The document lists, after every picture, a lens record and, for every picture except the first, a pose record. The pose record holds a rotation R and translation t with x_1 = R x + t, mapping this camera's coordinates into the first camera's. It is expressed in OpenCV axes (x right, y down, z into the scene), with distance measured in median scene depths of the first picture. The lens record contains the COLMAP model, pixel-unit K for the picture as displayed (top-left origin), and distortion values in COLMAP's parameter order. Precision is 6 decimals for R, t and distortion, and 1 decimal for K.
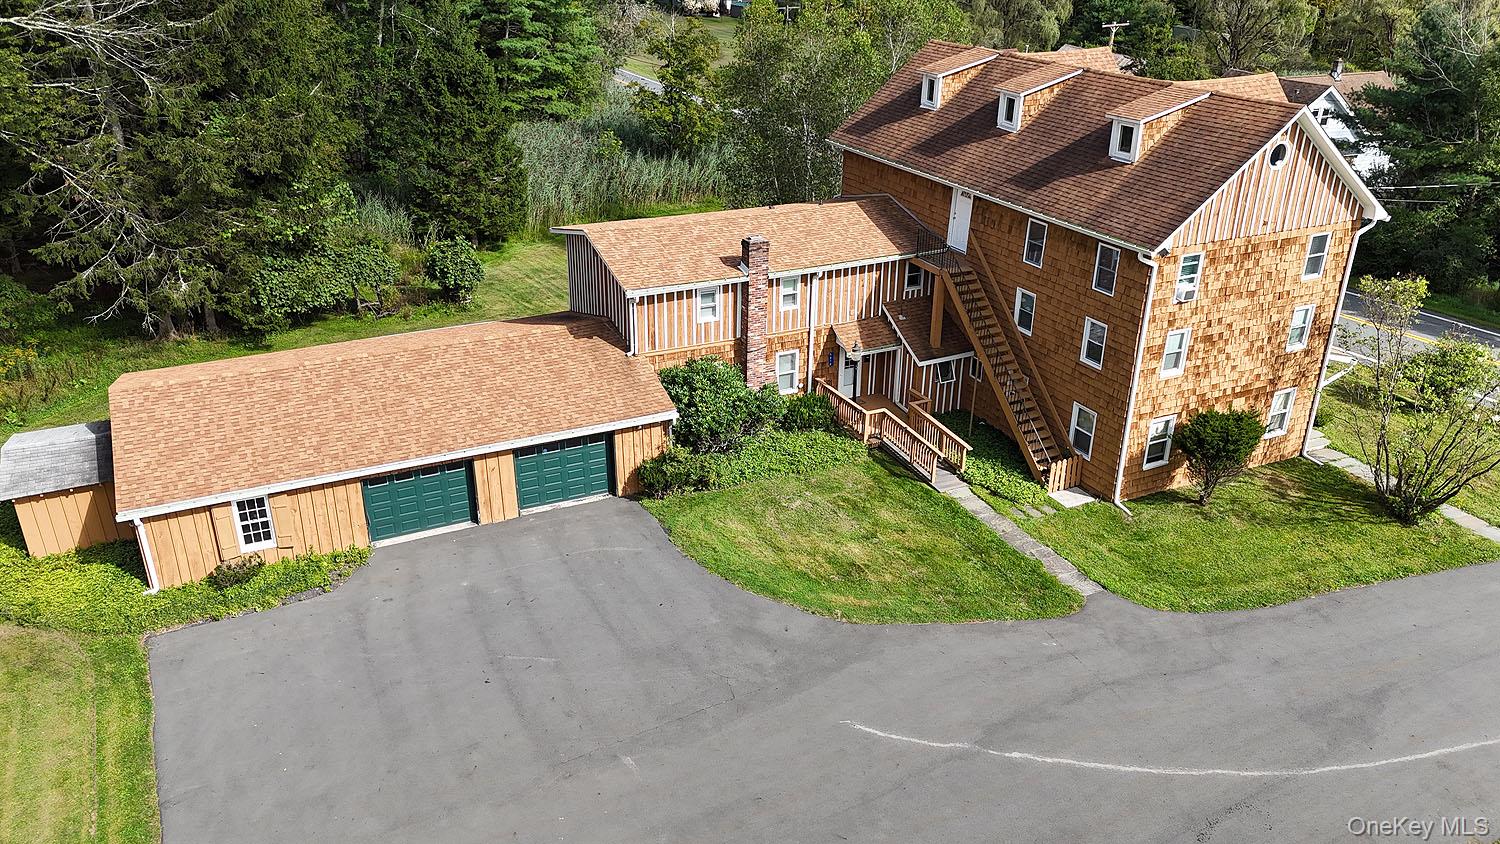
lens RADIAL K [[1094.9, 0, 737.2], [0, 1094.9, 412.5], [0, 0, 1]] dist [0.064583, -0.023117]
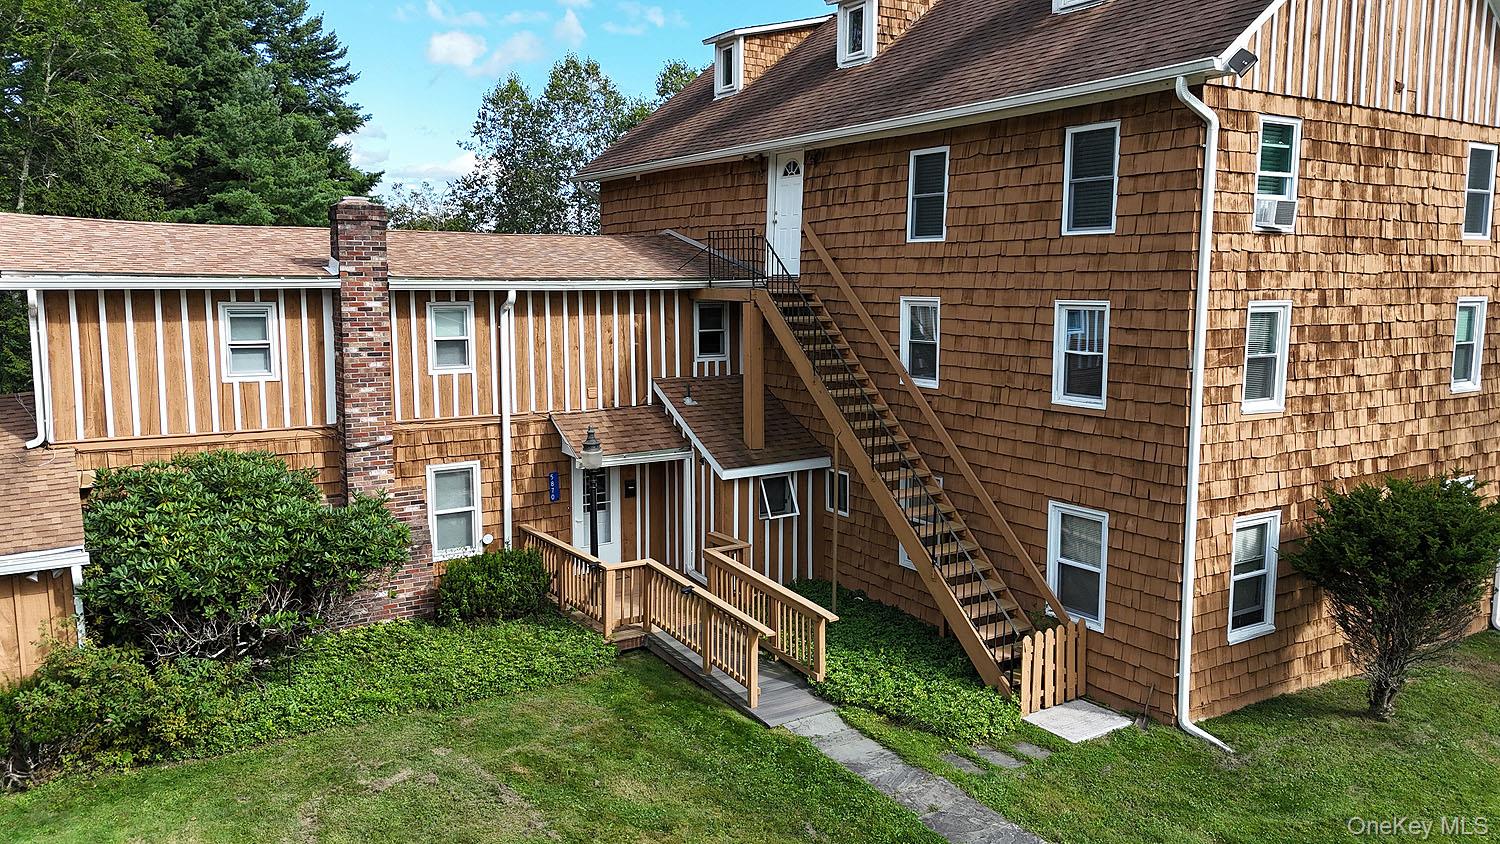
lens RADIAL K [[1094.9, 0, 749.9], [0, 1094.9, 416.8], [0, 0, 1]] dist [0.064583, -0.023117]
pose [[0.992104, -0.020040, 0.123810, 0.130174], [0.055709, 0.954841, -0.291849, 0.082708], [-0.112370, 0.296442, 0.948417, 0.581534]]
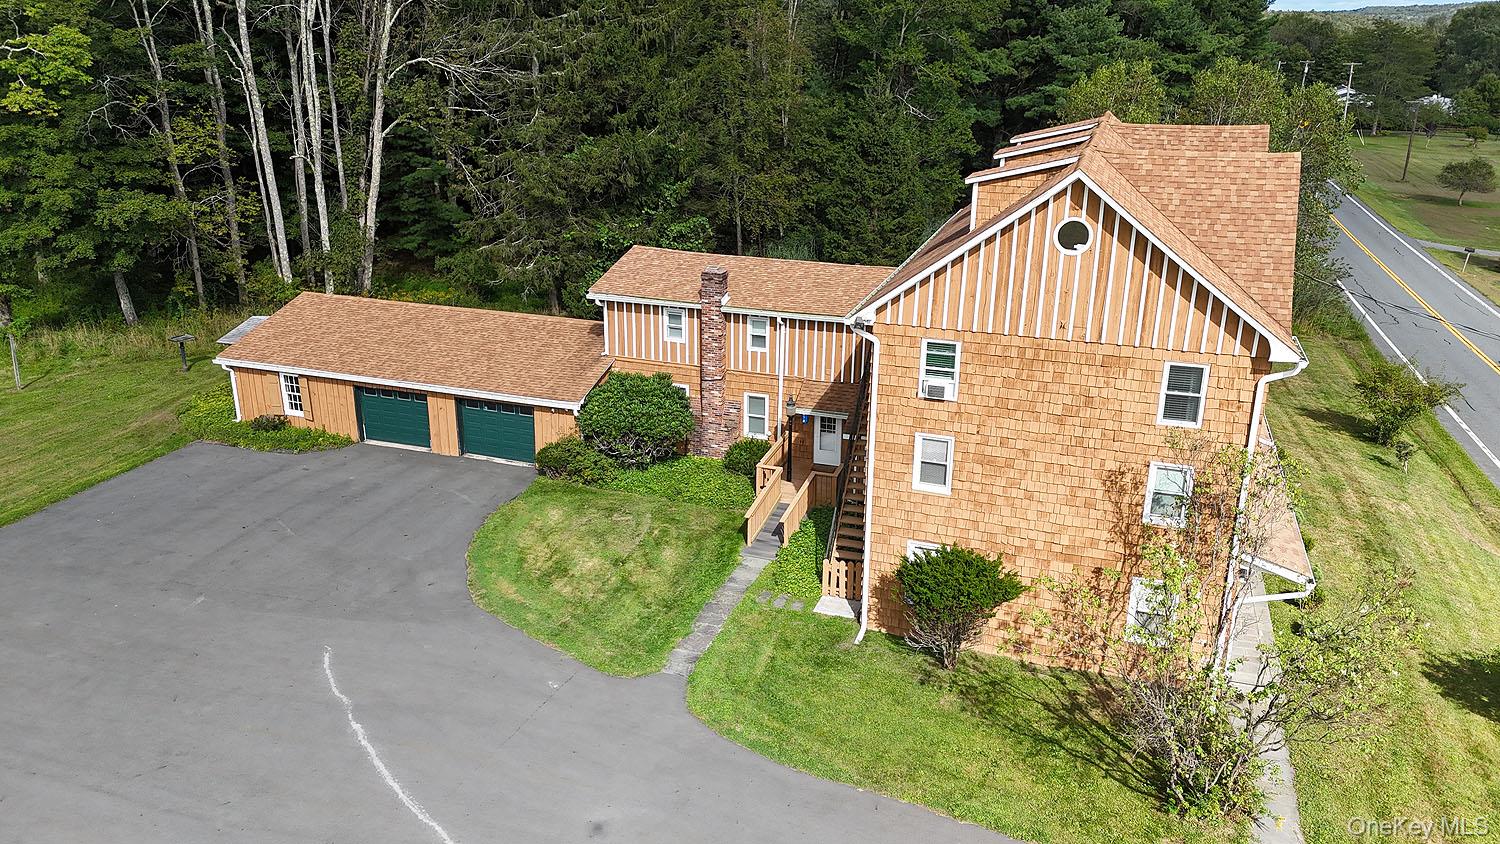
lens RADIAL K [[1094.9, 0, 753.8], [0, 1094.9, 421.7], [0, 0, 1]] dist [0.064583, -0.023117]
pose [[0.713776, 0.235046, -0.659755, 0.782268], [-0.296171, 0.954930, 0.019783, -0.056834], [0.634670, 0.181280, 0.751220, 0.298169]]
